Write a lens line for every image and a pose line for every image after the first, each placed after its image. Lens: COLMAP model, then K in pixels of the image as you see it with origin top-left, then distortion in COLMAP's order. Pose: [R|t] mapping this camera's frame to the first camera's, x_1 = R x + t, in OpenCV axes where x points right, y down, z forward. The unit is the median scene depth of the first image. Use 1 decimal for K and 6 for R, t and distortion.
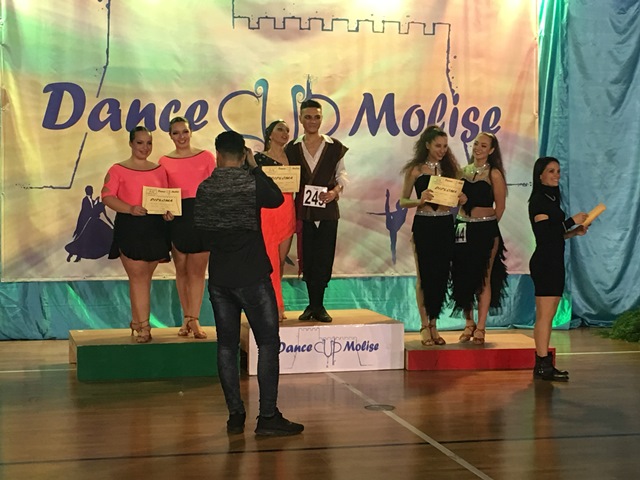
lens RADIAL K [[1397.0, 0, 337.5], [0, 1397.0, 212.3], [0, 0, 1]] dist [0.059542, 0.000000]
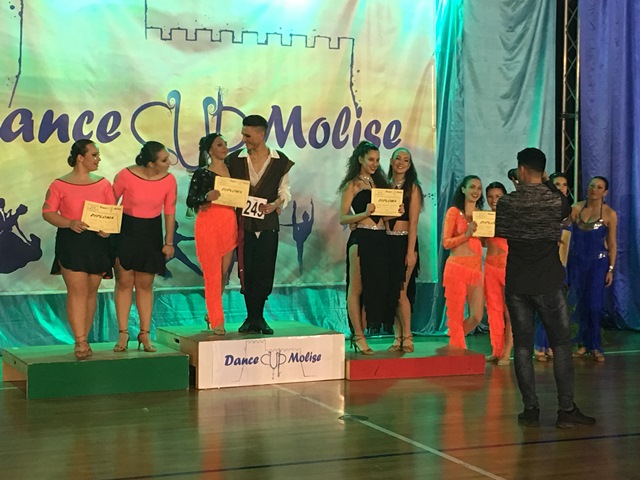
lens RADIAL K [[1397.0, 0, 306.9], [0, 1397.0, 186.1], [0, 0, 1]] dist [0.059542, 0.000000]
pose [[0.984864, -0.000517, 0.173330, -0.133555], [0.005116, 0.999647, -0.026089, -0.000894], [-0.173256, 0.026581, 0.984518, 0.006702]]
